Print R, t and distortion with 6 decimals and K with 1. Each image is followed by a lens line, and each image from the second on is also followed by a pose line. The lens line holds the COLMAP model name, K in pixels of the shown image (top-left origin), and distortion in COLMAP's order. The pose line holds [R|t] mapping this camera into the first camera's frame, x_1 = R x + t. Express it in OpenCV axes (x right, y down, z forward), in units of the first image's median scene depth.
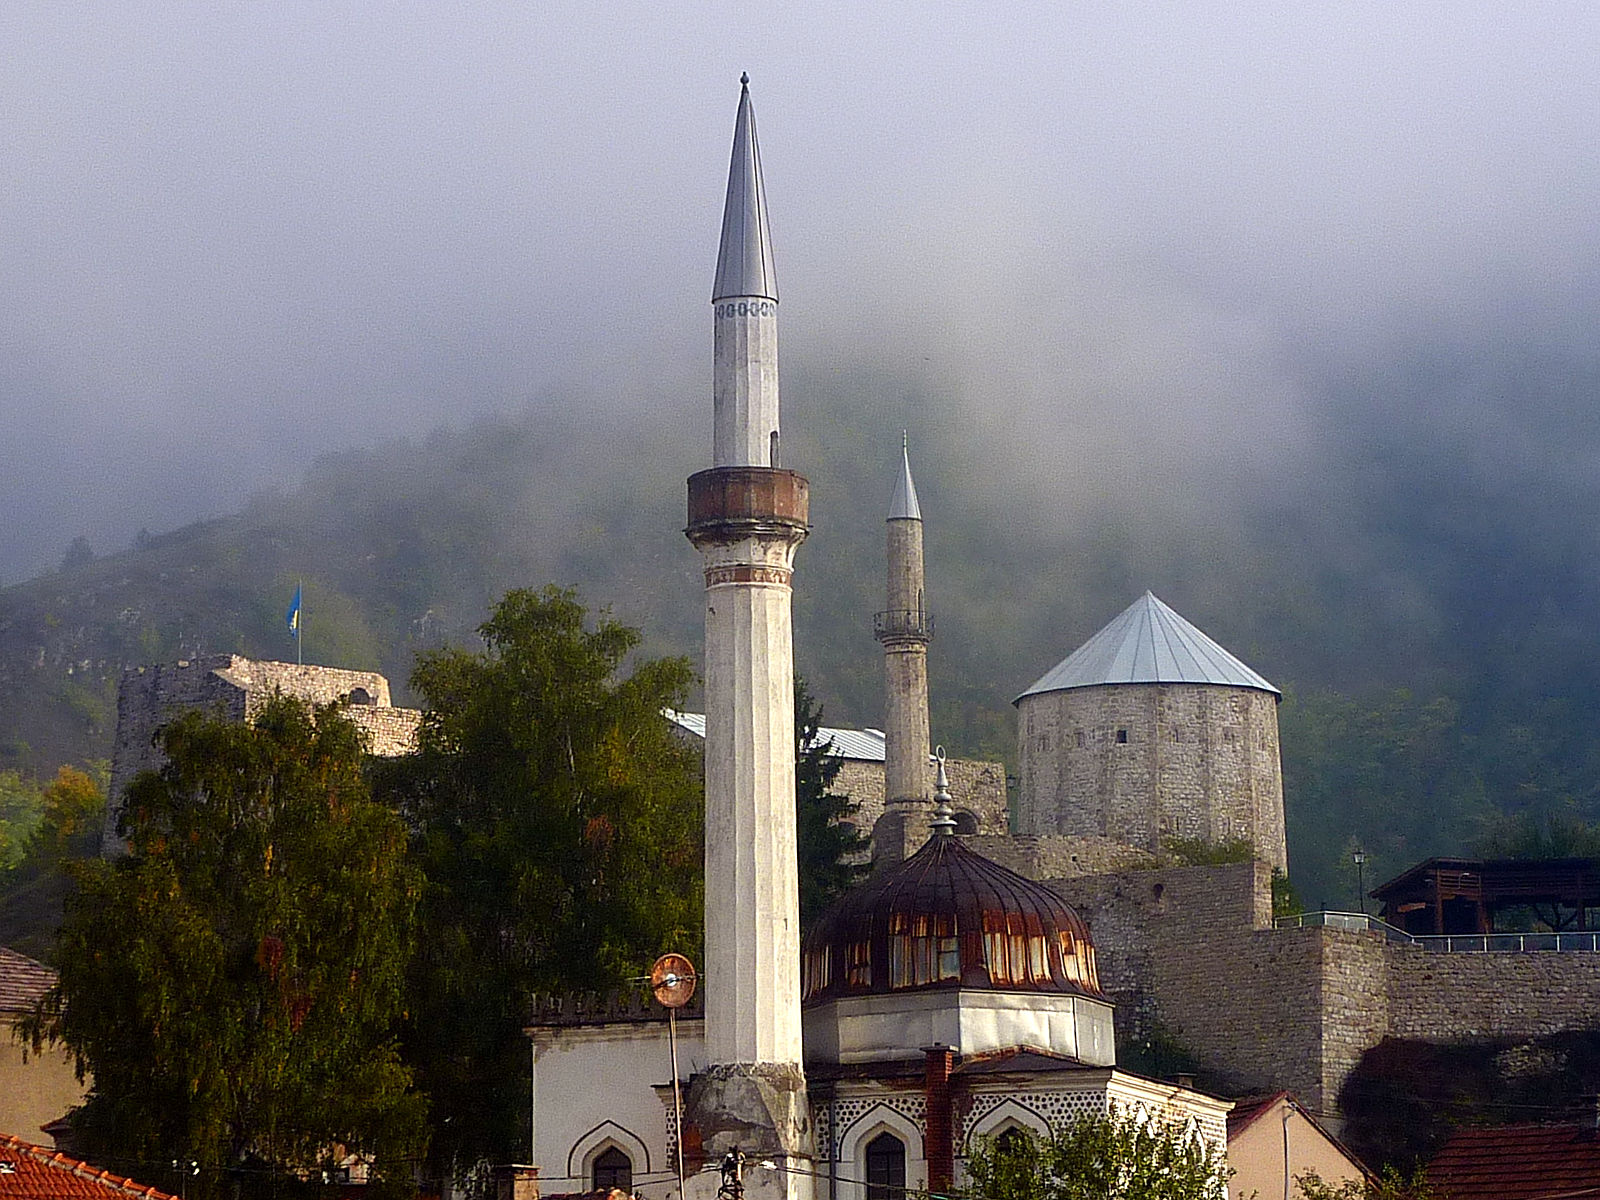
lens RADIAL K [[4971.9, 0, 798.8], [0, 4971.9, 598.7], [0, 0, 1]] dist [0.009432, 0.000000]
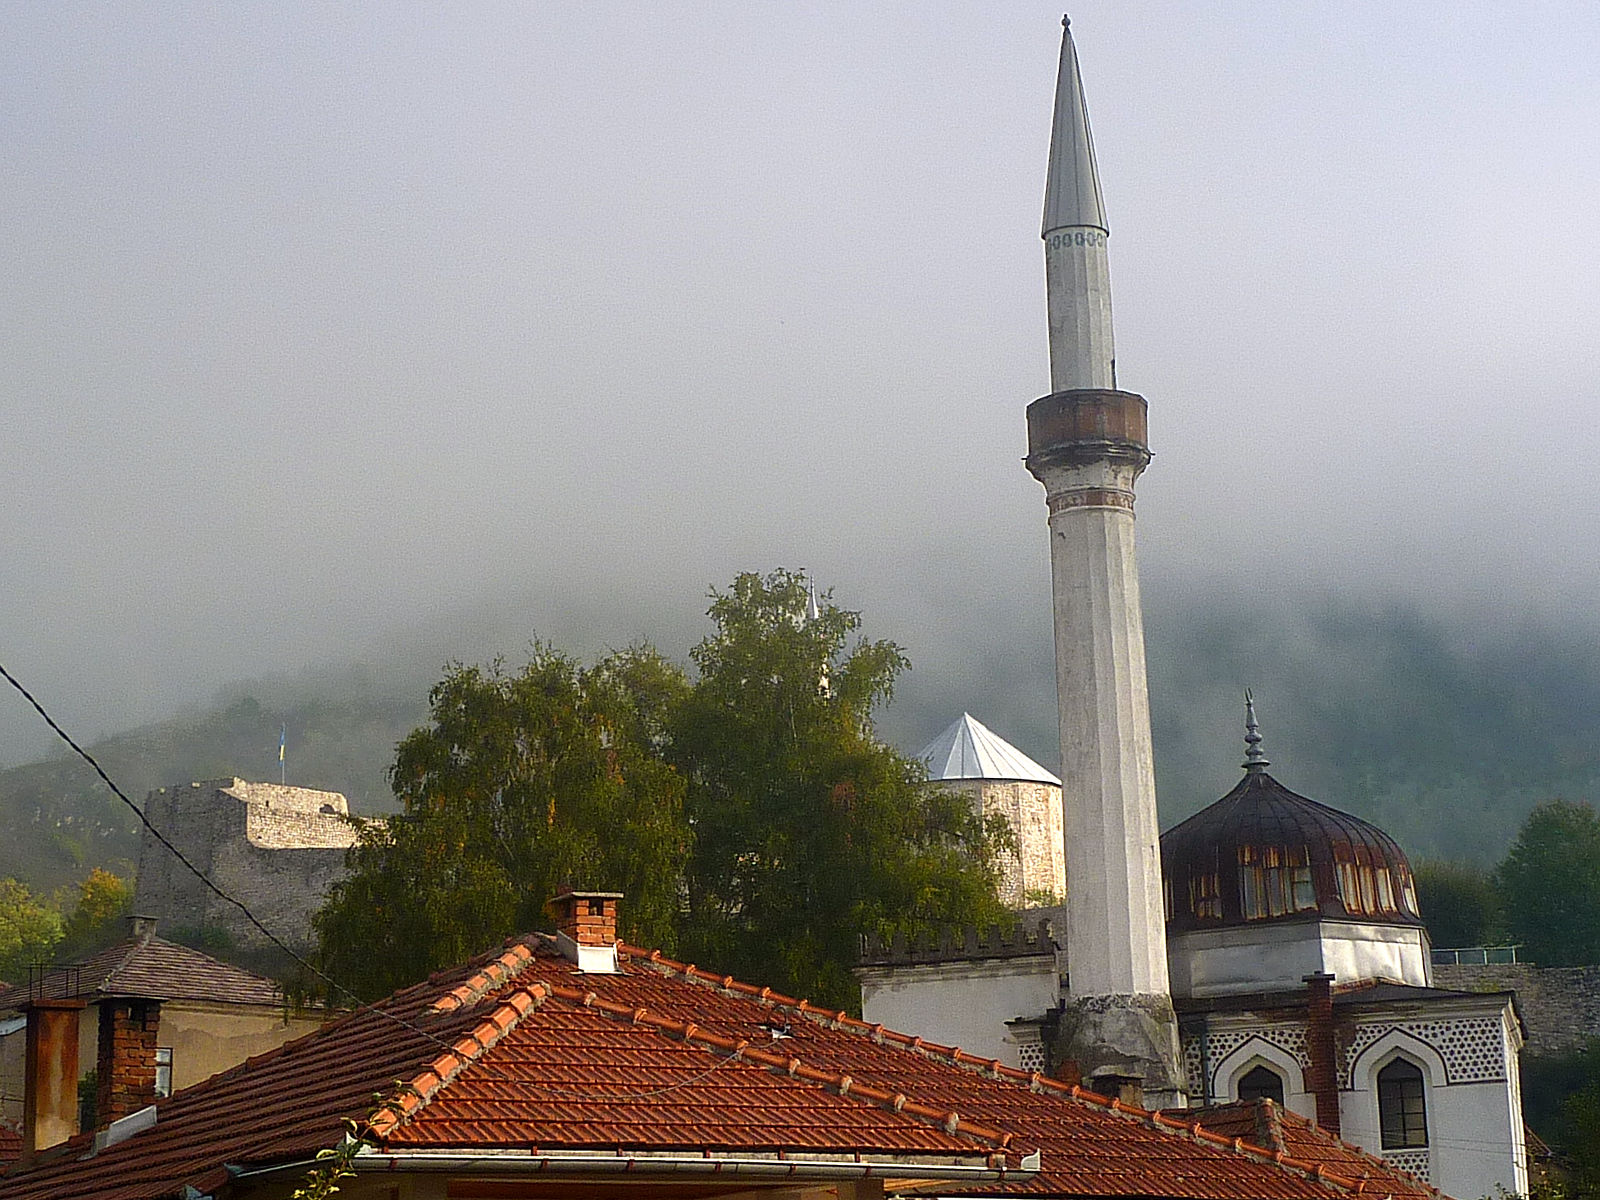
lens RADIAL K [[3095.8, 0, 801.9], [0, 3095.8, 601.8], [0, 0, 1]] dist [-0.025323, 0.000000]
pose [[0.993958, 0.005559, 0.109624, -0.135781], [0.002235, 0.997485, -0.070843, 0.058858], [-0.109742, 0.070660, 0.991445, 0.401453]]
